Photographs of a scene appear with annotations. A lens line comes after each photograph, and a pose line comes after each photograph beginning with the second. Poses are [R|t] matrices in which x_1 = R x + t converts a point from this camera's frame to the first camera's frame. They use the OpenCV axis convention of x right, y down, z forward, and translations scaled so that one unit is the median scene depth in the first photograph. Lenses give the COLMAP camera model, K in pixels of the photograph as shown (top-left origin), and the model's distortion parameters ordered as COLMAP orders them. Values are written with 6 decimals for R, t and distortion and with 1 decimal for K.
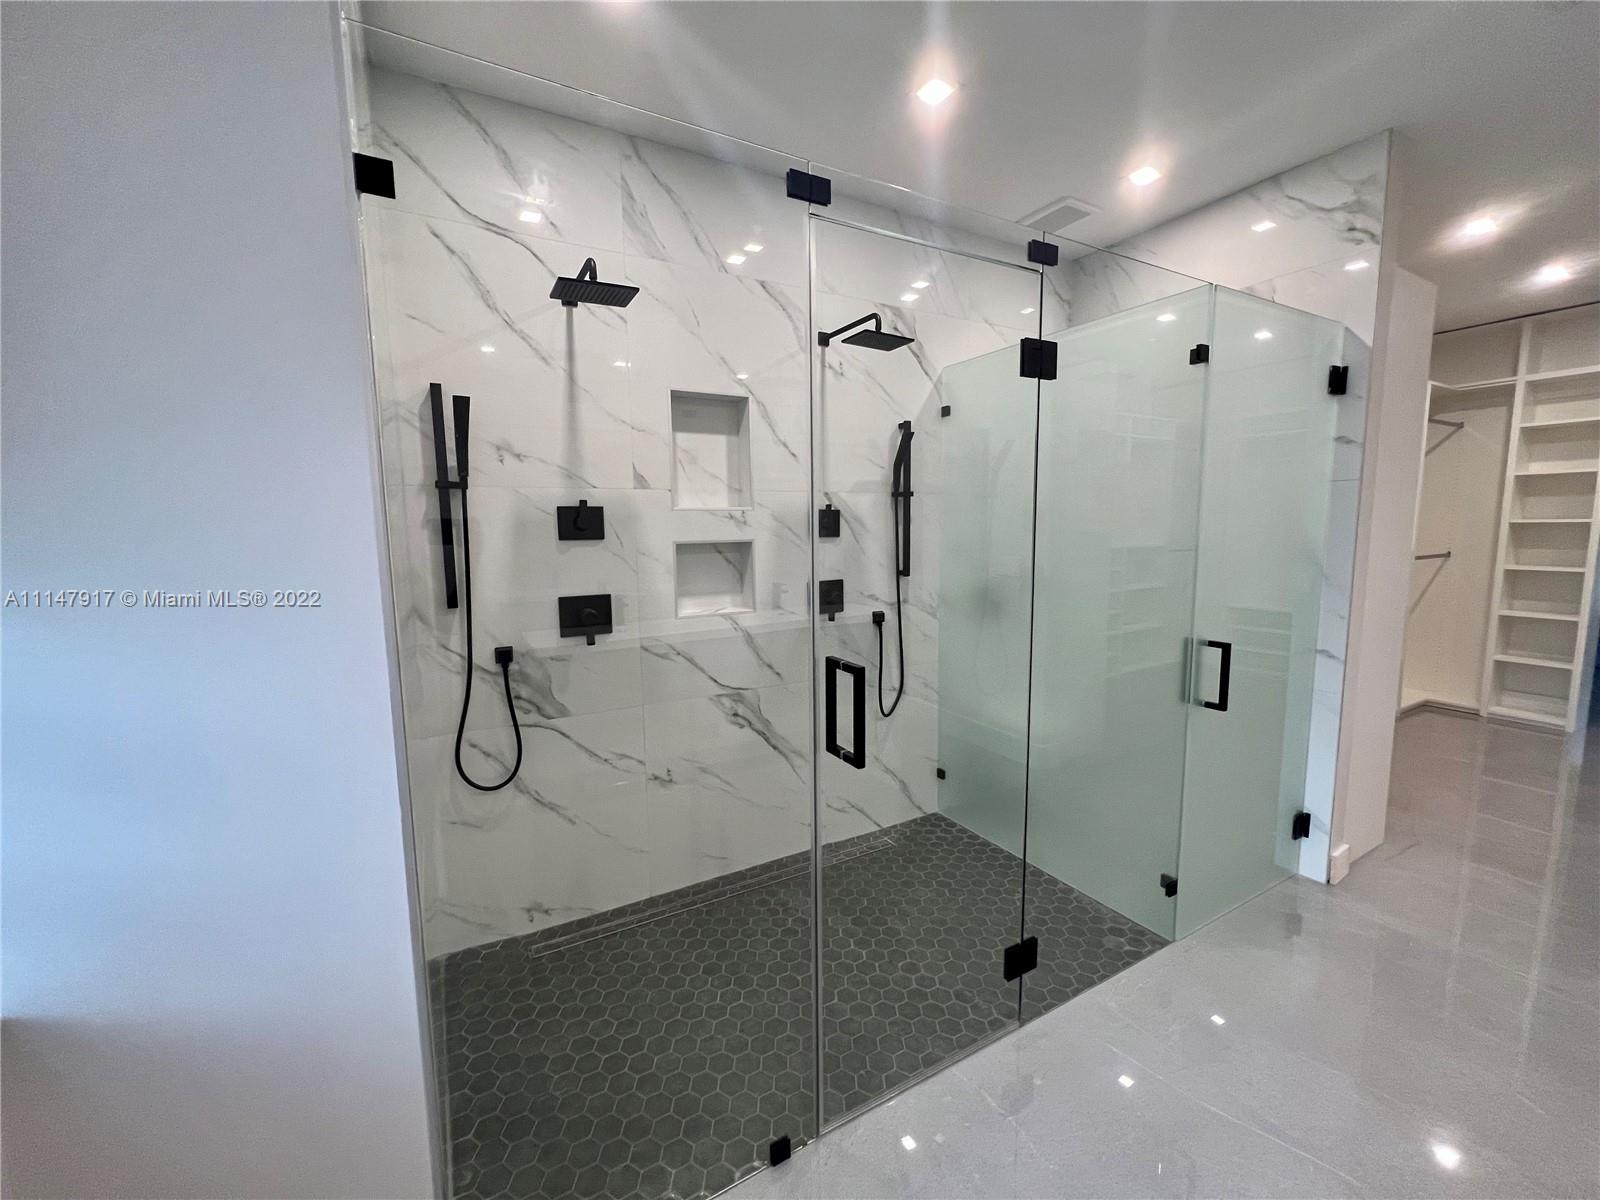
lens RADIAL K [[643.9, 0, 801.1], [0, 643.9, 596.6], [0, 0, 1]] dist [0.002062, 0.000546]
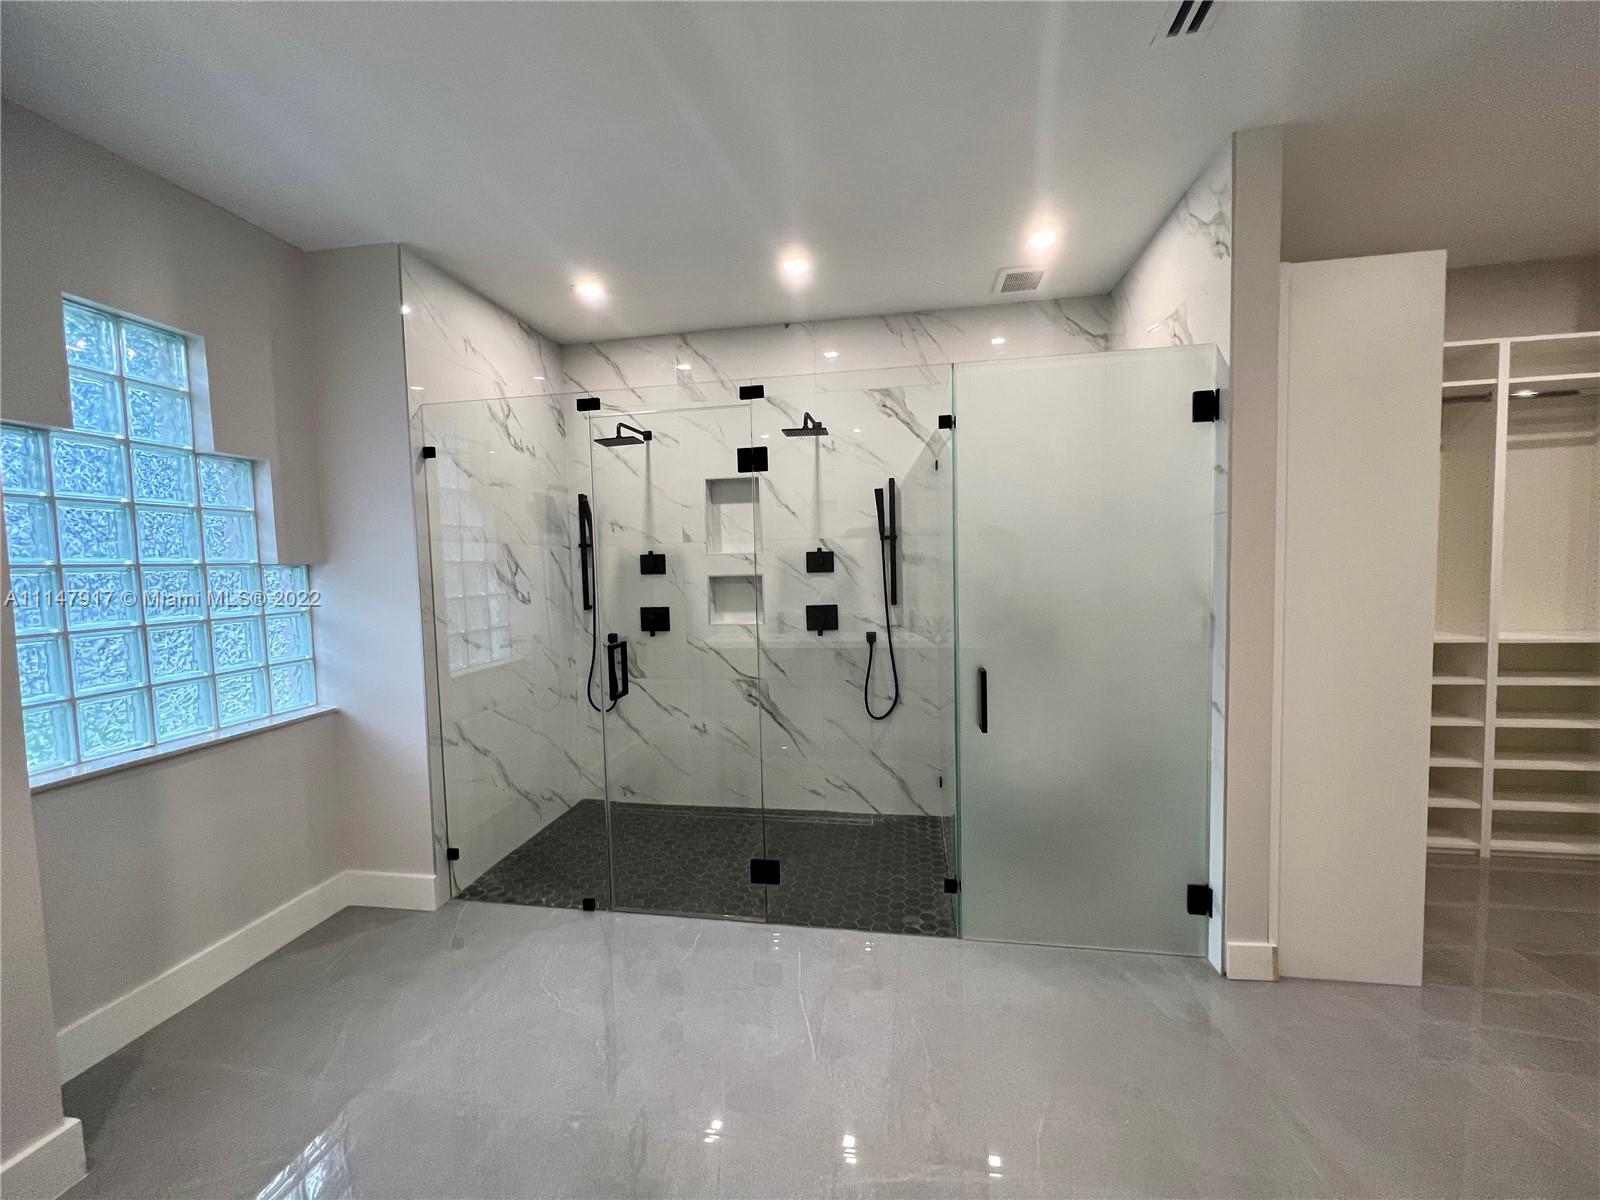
lens RADIAL K [[643.9, 0, 794.1], [0, 643.9, 597.3], [0, 0, 1]] dist [0.002062, 0.000546]
pose [[0.771784, 0.028611, -0.635240, 0.974435], [-0.055886, 0.998174, -0.022940, -0.009047], [0.633424, 0.053206, 0.771974, -0.064721]]
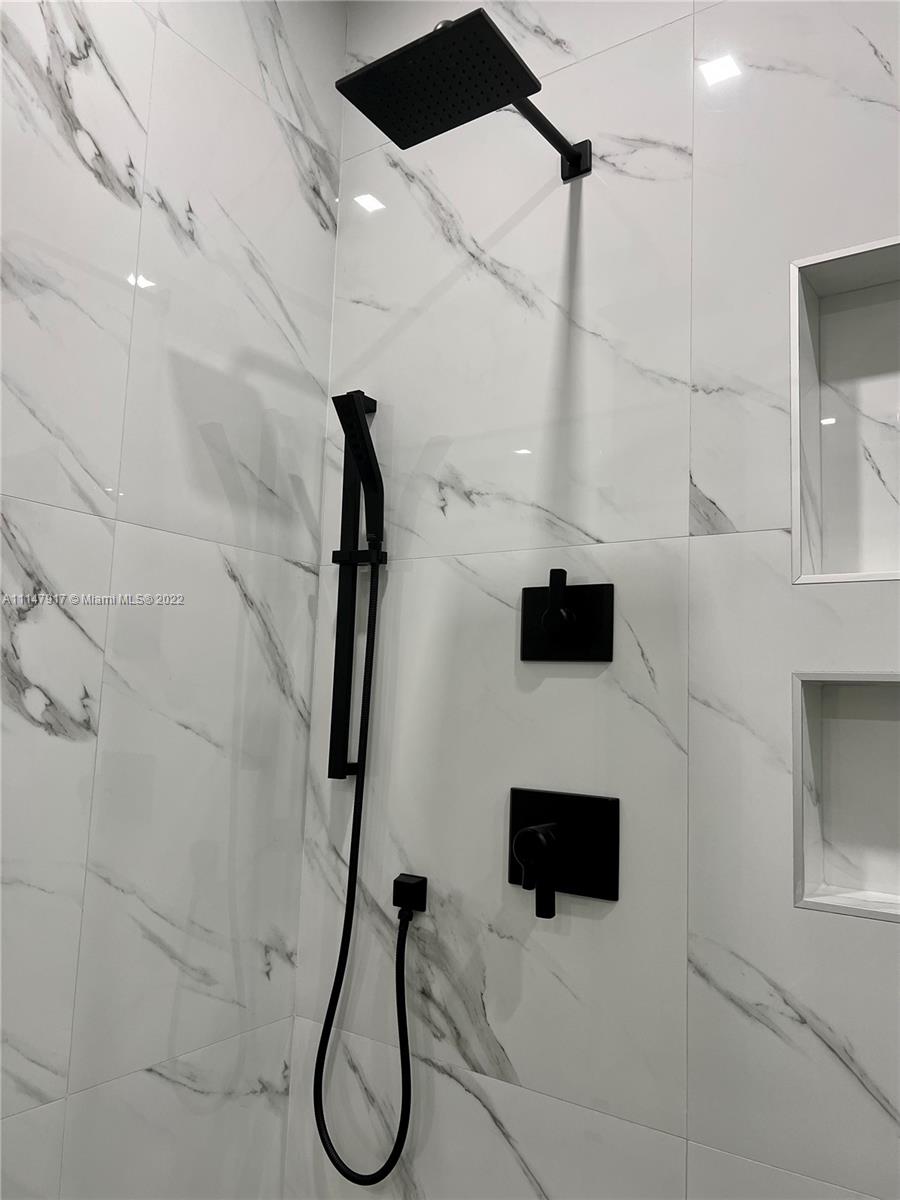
lens RADIAL K [[903.7, 0, 438.0], [0, 903.7, 603.1], [0, 0, 1]] dist [0.039045, -0.055385]
pose [[0.426240, -0.074992, -0.901496, 0.168110], [-0.146295, 0.977725, -0.150503, -0.021589], [0.892702, 0.196035, 0.405775, 0.637276]]
